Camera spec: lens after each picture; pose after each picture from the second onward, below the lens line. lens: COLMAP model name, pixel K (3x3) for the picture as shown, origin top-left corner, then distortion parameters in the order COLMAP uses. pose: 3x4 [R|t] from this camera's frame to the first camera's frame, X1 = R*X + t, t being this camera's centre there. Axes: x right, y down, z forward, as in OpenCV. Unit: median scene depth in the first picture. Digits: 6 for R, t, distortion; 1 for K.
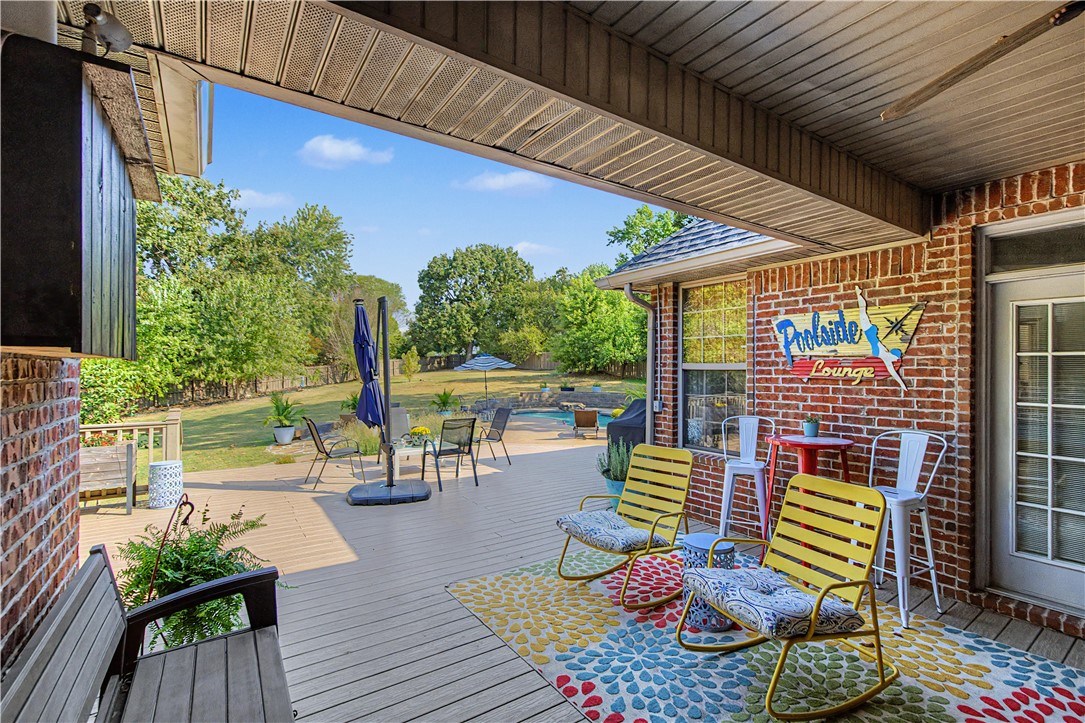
lens RADIAL K [[505.8, 0, 546.7], [0, 505.8, 367.4], [0, 0, 1]] dist [-0.000915, 0.000038]
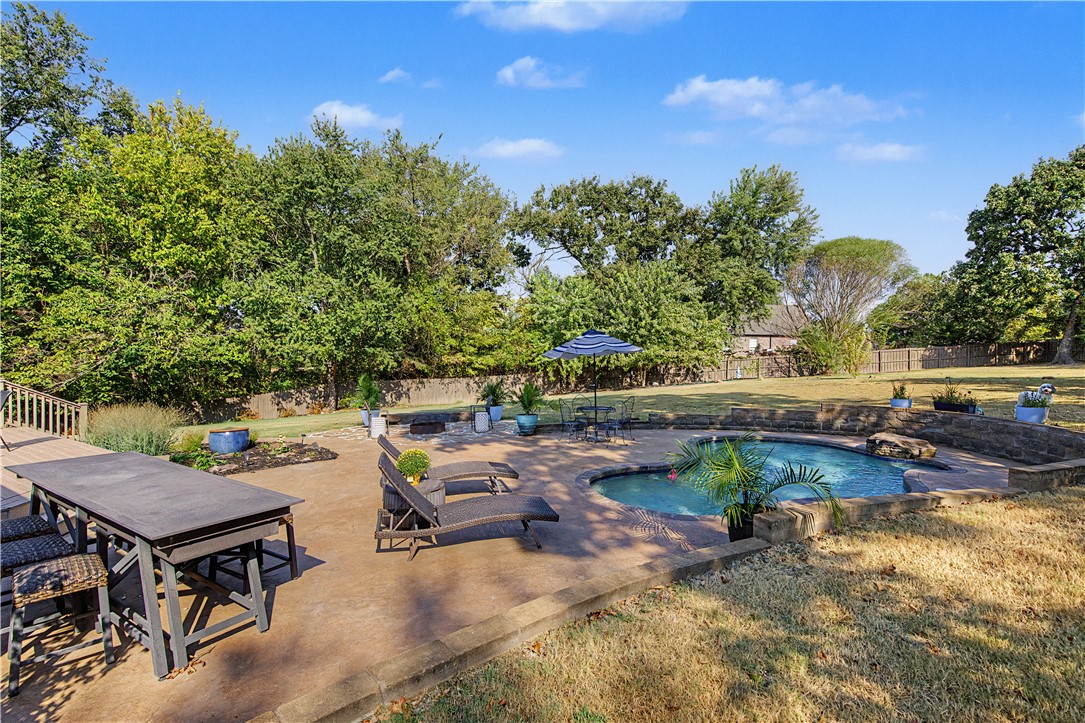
lens RADIAL K [[504.2, 0, 554.8], [0, 504.2, 369.3], [0, 0, 1]] dist [0.001862, 0.000433]
pose [[0.401721, 0.029543, -0.915286, 0.222614], [-0.012020, 0.999564, 0.026988, 0.002364], [0.915683, 0.000160, 0.401901, 0.377687]]
